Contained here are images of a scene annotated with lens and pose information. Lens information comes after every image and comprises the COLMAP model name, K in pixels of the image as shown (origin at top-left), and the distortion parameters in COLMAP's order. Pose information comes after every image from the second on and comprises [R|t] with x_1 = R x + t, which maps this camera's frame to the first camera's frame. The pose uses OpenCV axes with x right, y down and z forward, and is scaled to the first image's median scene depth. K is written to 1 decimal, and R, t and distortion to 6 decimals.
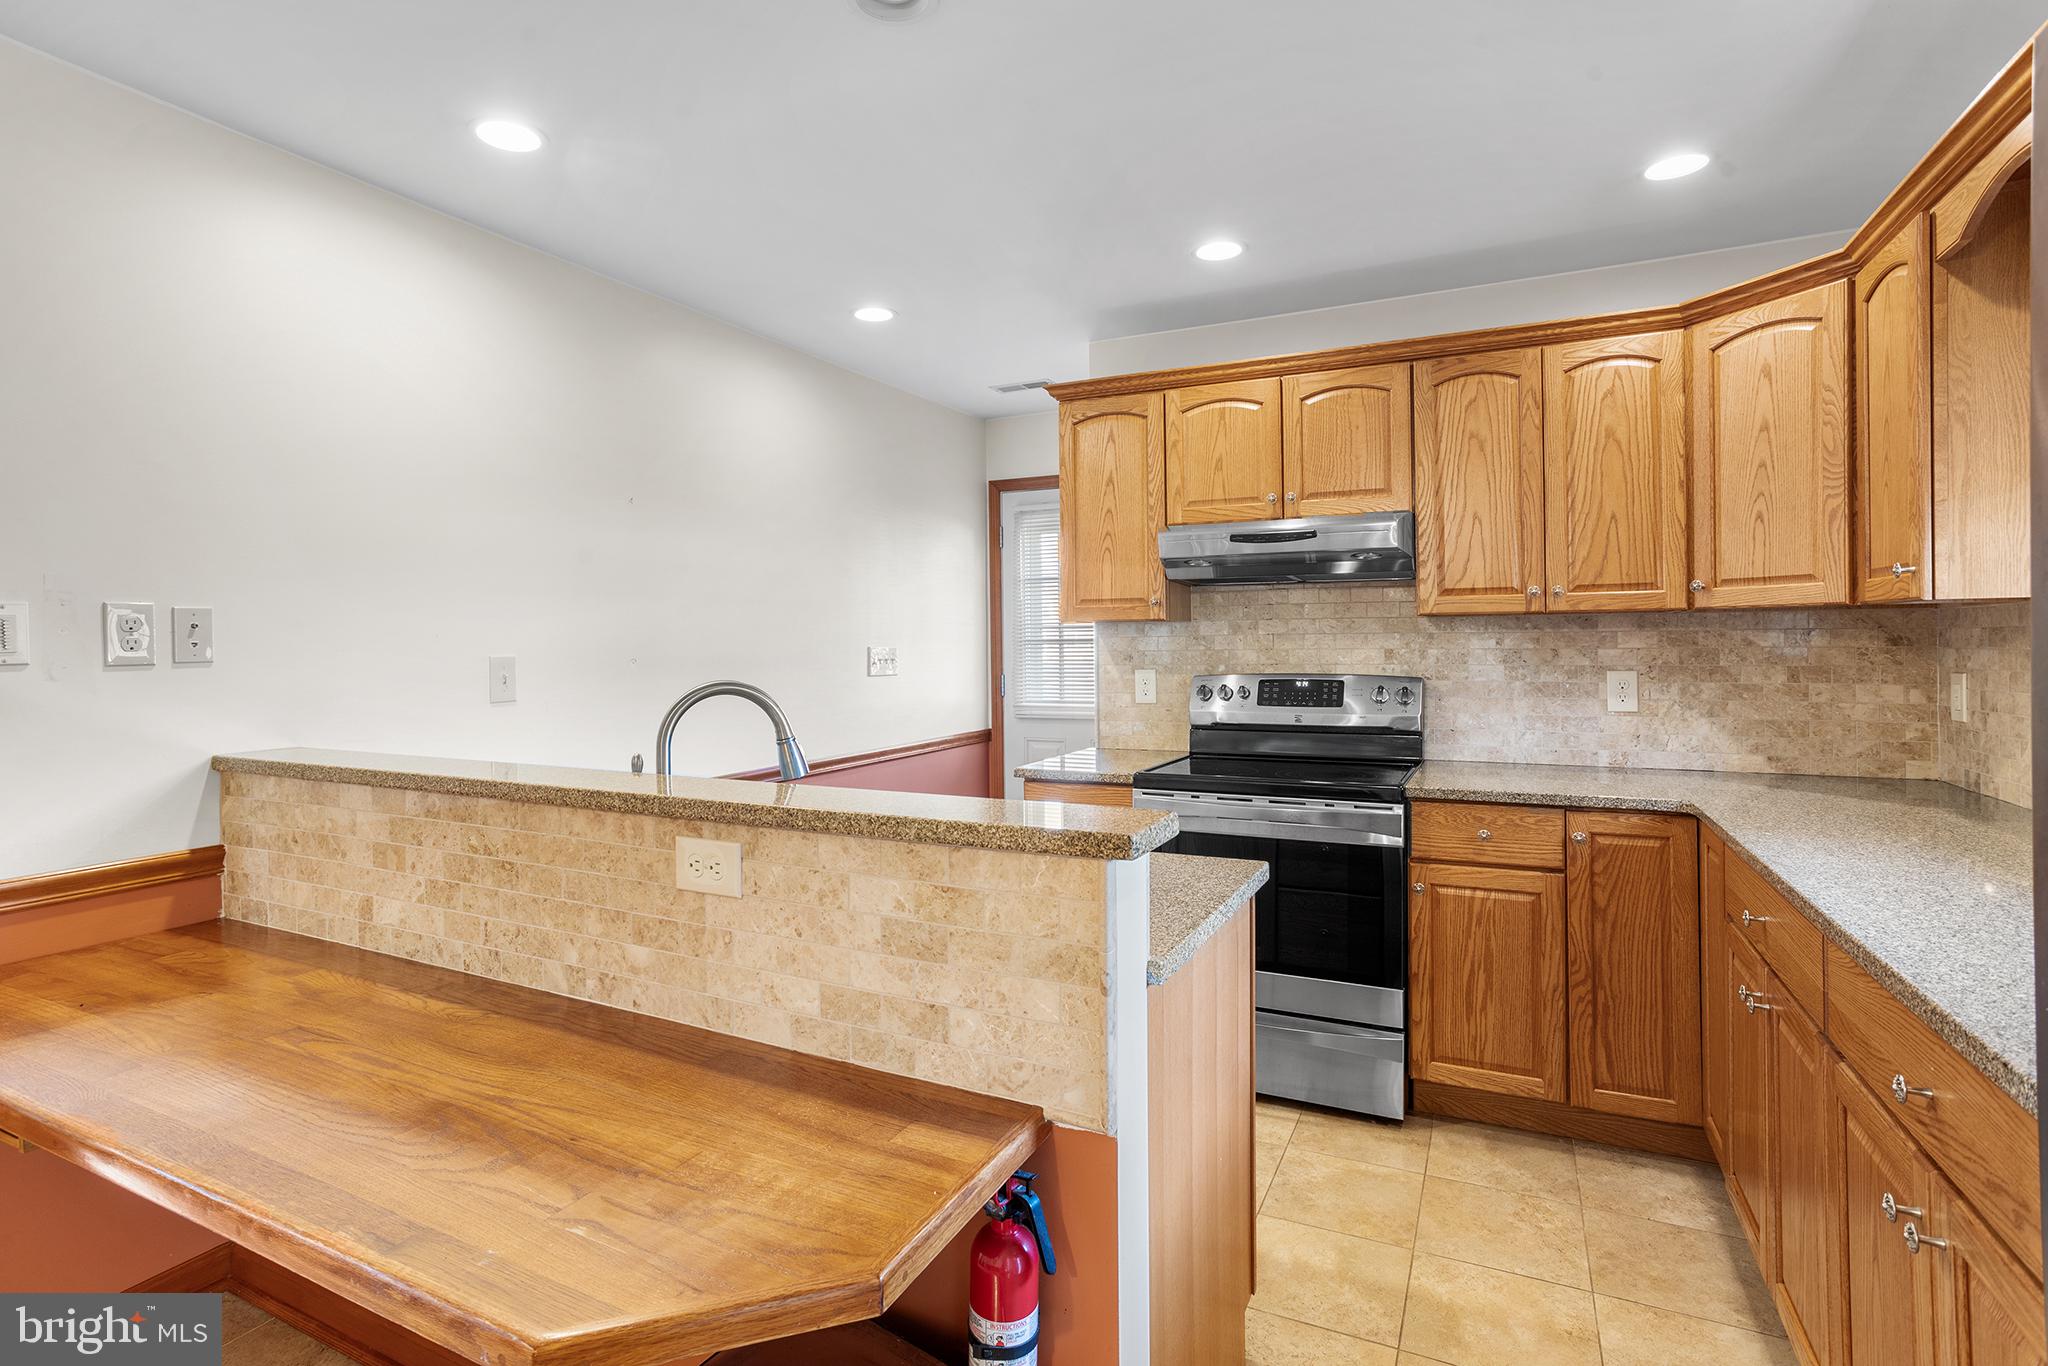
lens RADIAL K [[1016.1, 0, 1000.0], [0, 1016.1, 648.0], [0, 0, 1]] dist [-0.052873, 0.036644]
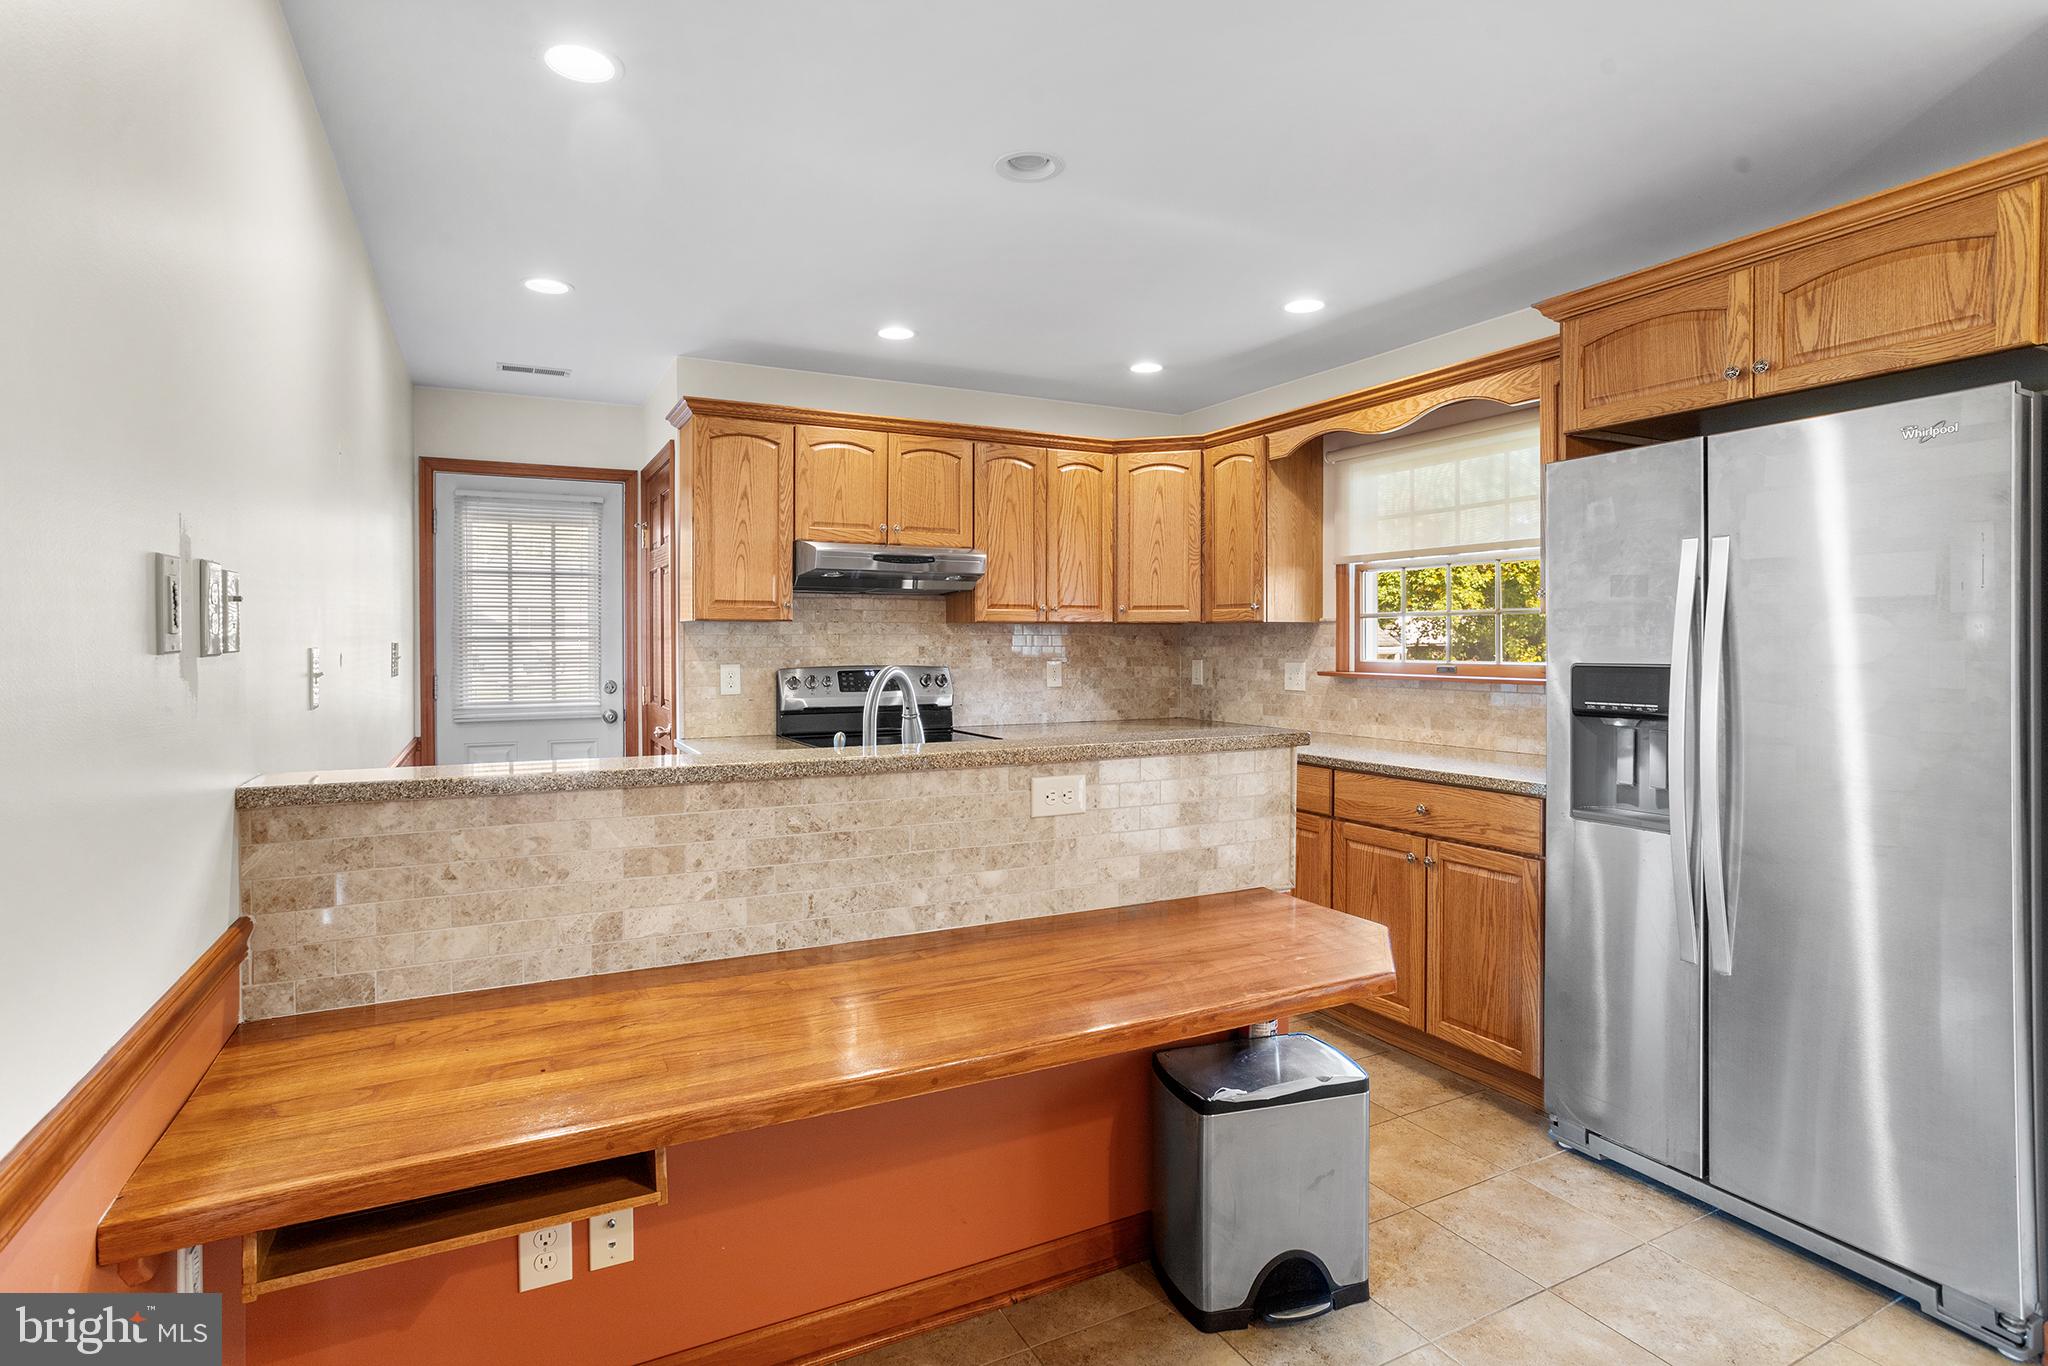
lens RADIAL K [[1030.6, 0, 1023.6], [0, 1030.6, 649.9], [0, 0, 1]] dist [-0.053434, 0.034118]
pose [[0.583763, 0.001762, 0.811922, -0.775842], [-0.000282, 0.999998, -0.001967, 0.010092], [-0.811924, 0.000919, 0.583763, 0.113474]]
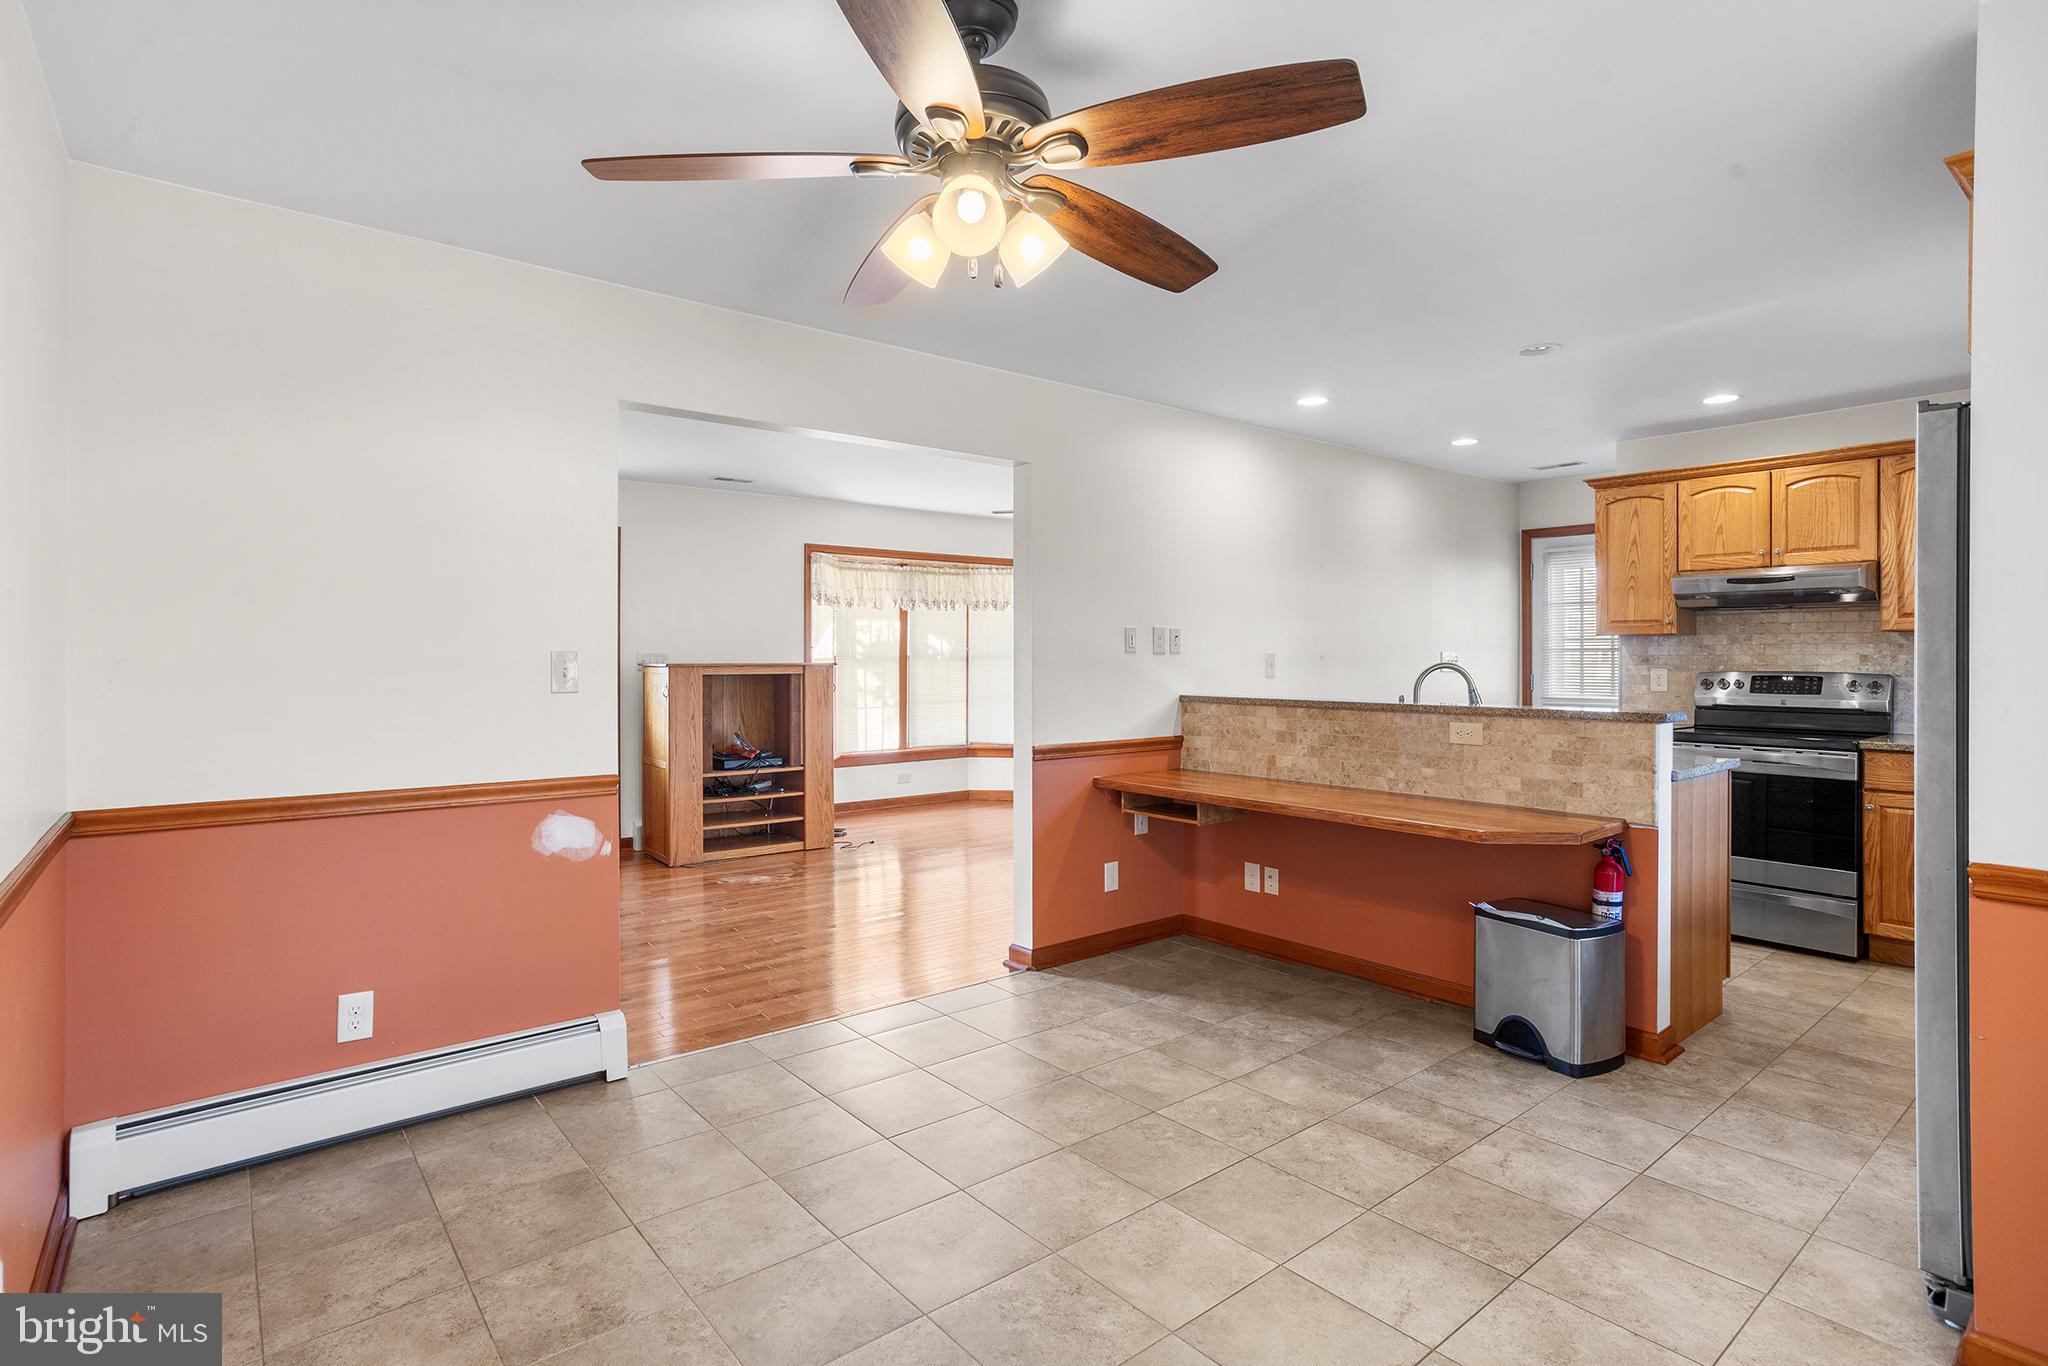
lens RADIAL K [[1017.6, 0, 986.6], [0, 1017.6, 660.8], [0, 0, 1]] dist [-0.055595, 0.033625]
pose [[0.906449, 0.011031, -0.422171, -0.166578], [-0.010506, 0.999938, 0.003570, 0.020926], [0.422185, 0.001199, 0.906509, -0.930472]]
